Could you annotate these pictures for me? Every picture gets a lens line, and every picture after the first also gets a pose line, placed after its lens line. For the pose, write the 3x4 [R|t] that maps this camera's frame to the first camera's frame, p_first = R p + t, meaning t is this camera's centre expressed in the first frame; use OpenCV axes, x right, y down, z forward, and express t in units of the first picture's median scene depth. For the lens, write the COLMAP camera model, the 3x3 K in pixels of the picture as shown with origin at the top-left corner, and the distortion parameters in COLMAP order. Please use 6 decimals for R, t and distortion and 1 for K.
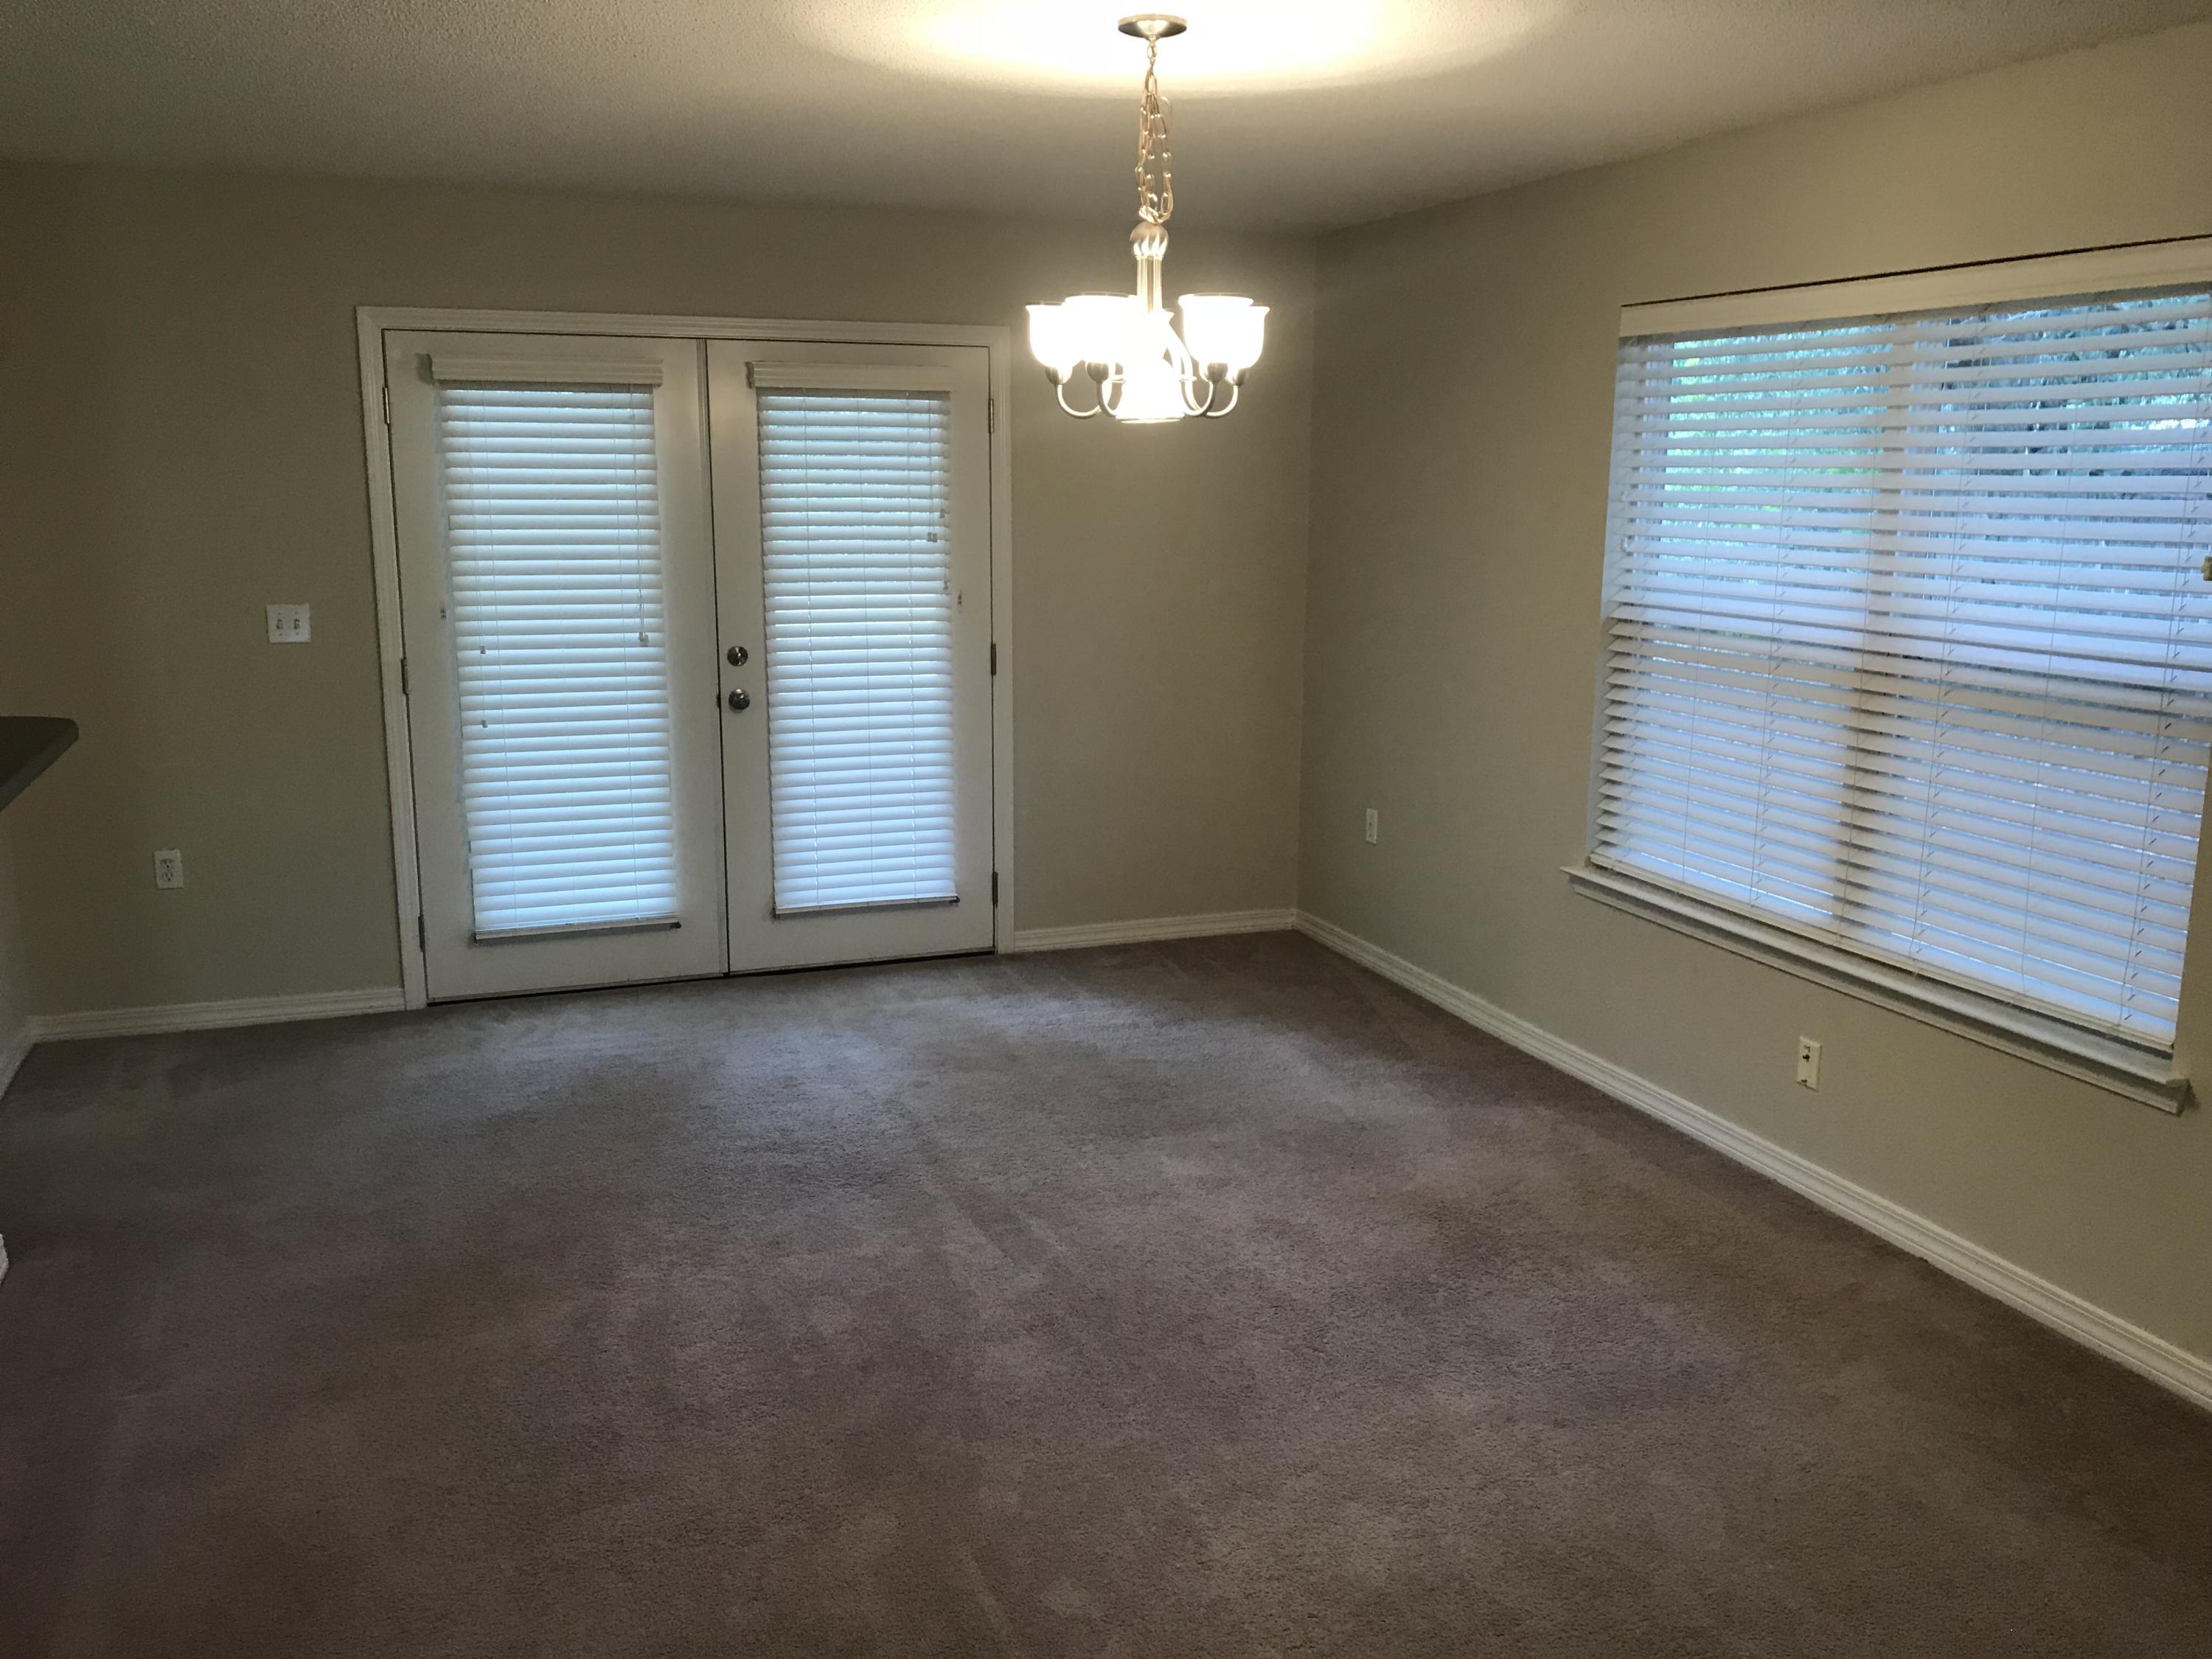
lens RADIAL K [[1849.1, 0, 1092.5], [0, 1849.1, 853.9], [0, 0, 1]] dist [0.021064, -0.033542]
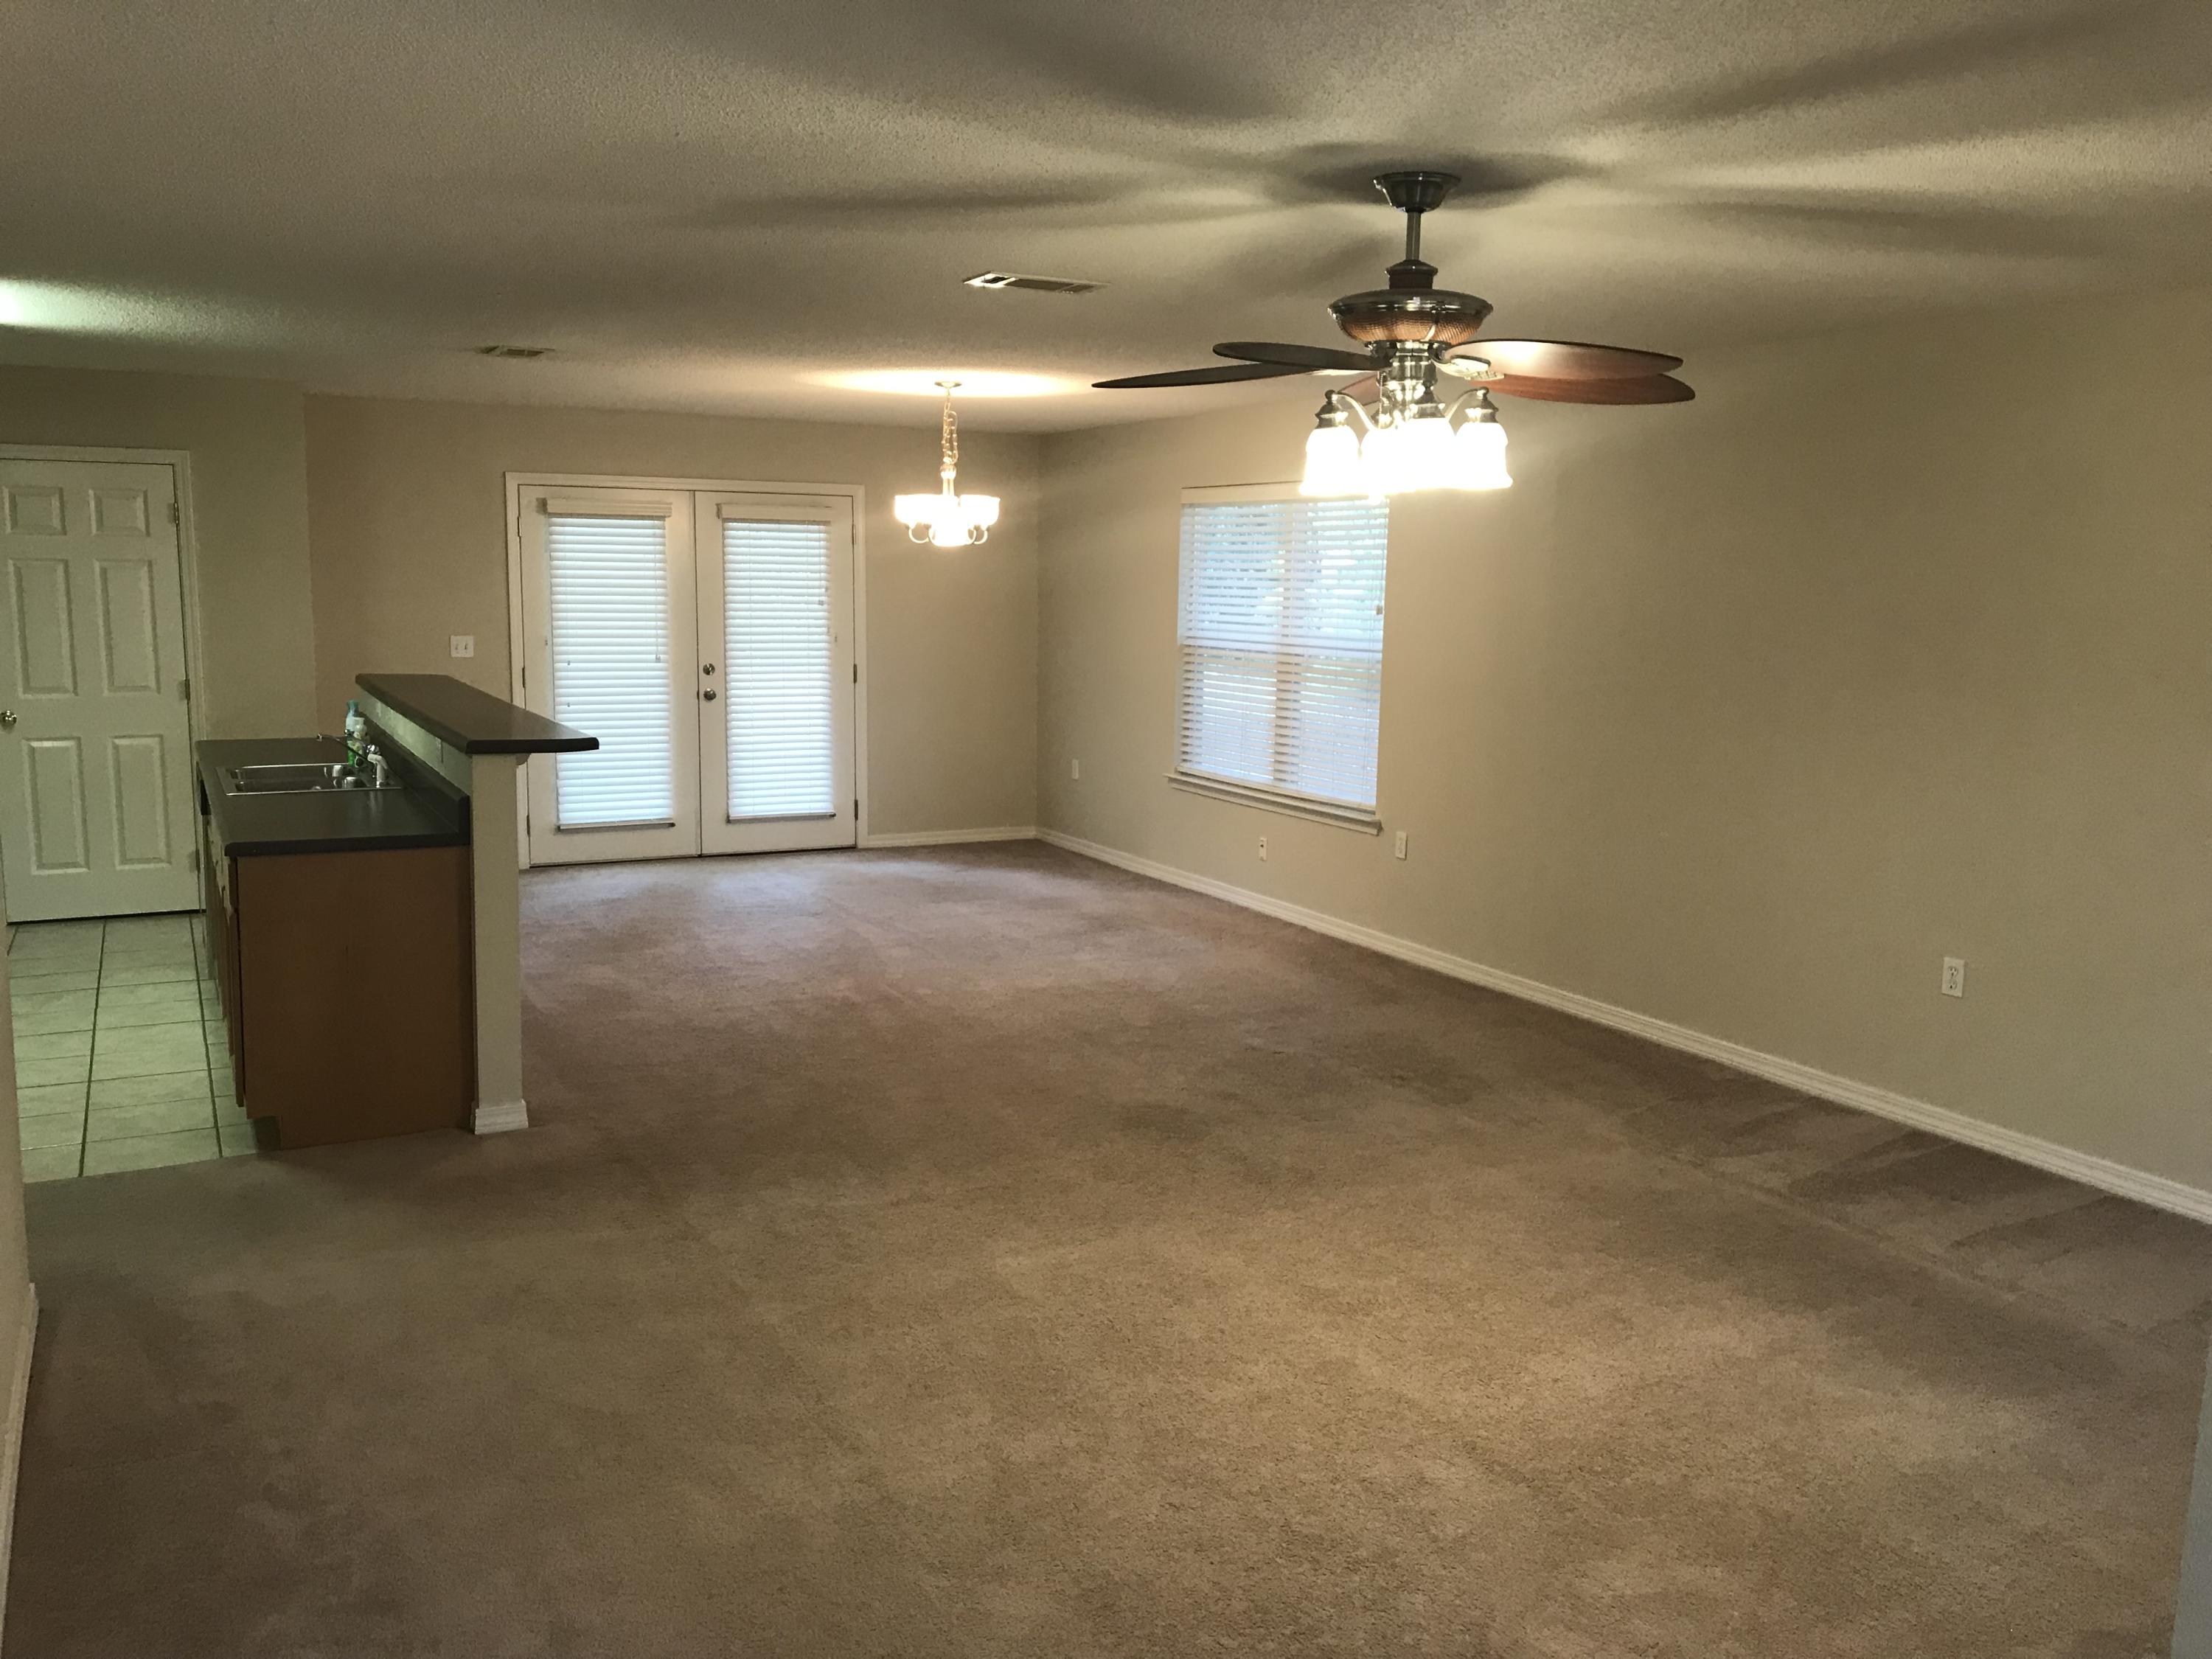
lens RADIAL K [[1849.1, 0, 1128.3], [0, 1849.1, 834.2], [0, 0, 1]] dist [0.021064, -0.033542]
pose [[0.991025, -0.008651, 0.133395, -0.037727], [0.016489, 0.998194, -0.057767, 0.169779], [-0.132655, 0.059448, 0.989378, -0.839503]]
